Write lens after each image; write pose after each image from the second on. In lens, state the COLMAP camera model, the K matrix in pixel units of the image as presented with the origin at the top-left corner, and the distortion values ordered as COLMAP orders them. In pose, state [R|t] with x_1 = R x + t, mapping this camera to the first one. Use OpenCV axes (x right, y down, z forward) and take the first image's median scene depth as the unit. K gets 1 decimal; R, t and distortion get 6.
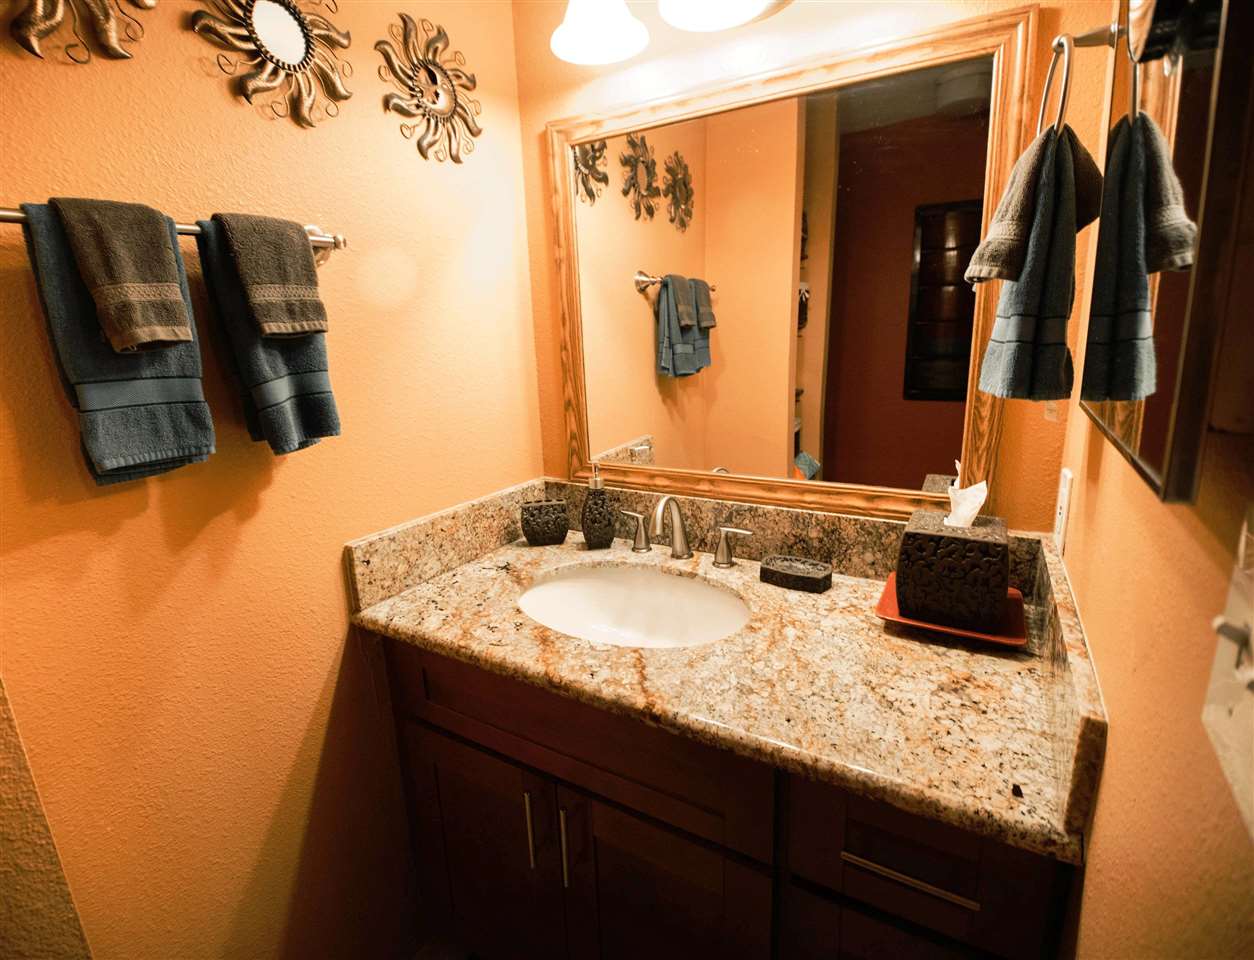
lens RADIAL K [[689.7, 0, 630.8], [0, 689.7, 483.3], [0, 0, 1]] dist [-0.008736, 0.000213]
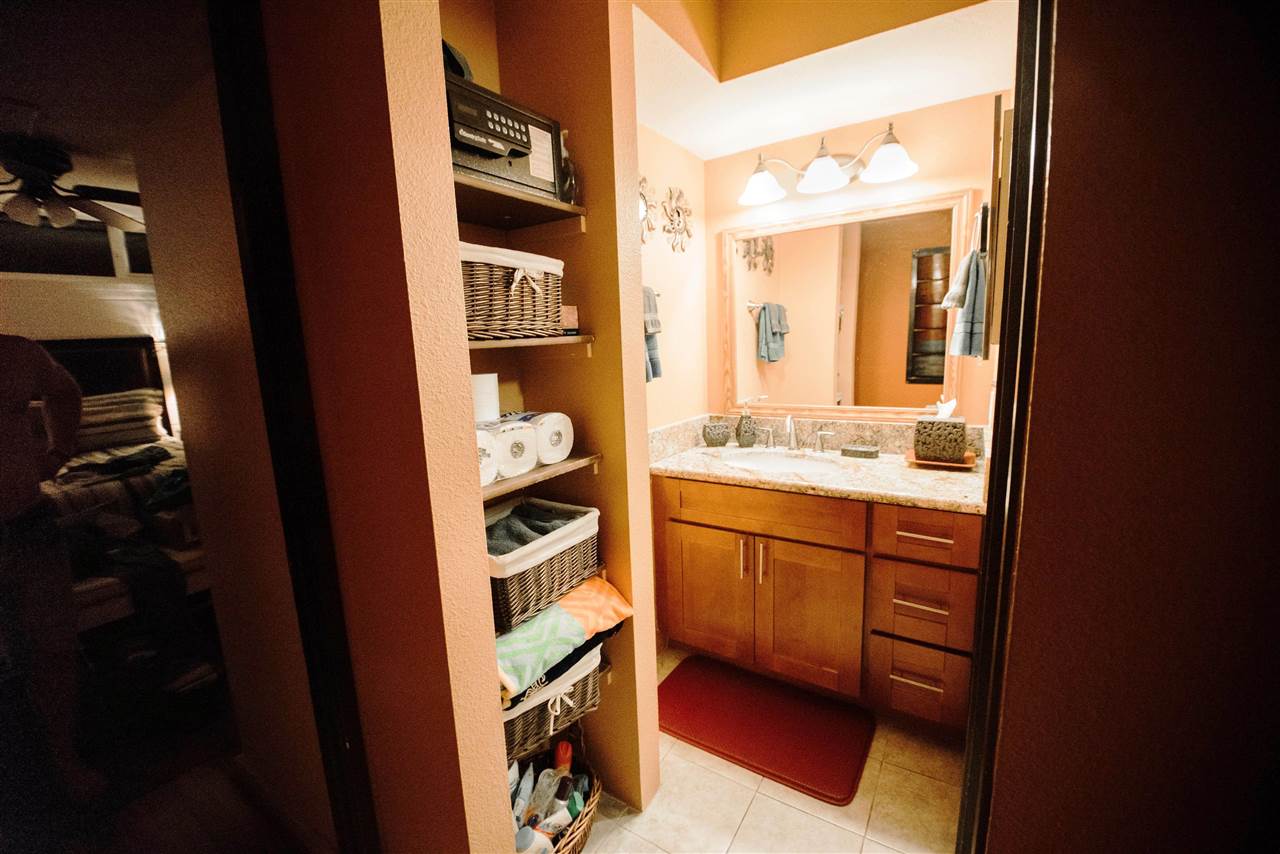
lens RADIAL K [[539.6, 0, 638.0], [0, 539.6, 428.6], [0, 0, 1]] dist [-0.011991, -0.005494]
pose [[0.996692, 0.002665, -0.081229, -0.237772], [-0.007136, 0.998472, -0.054803, 0.134108], [0.080959, 0.055202, 0.995188, -0.526809]]
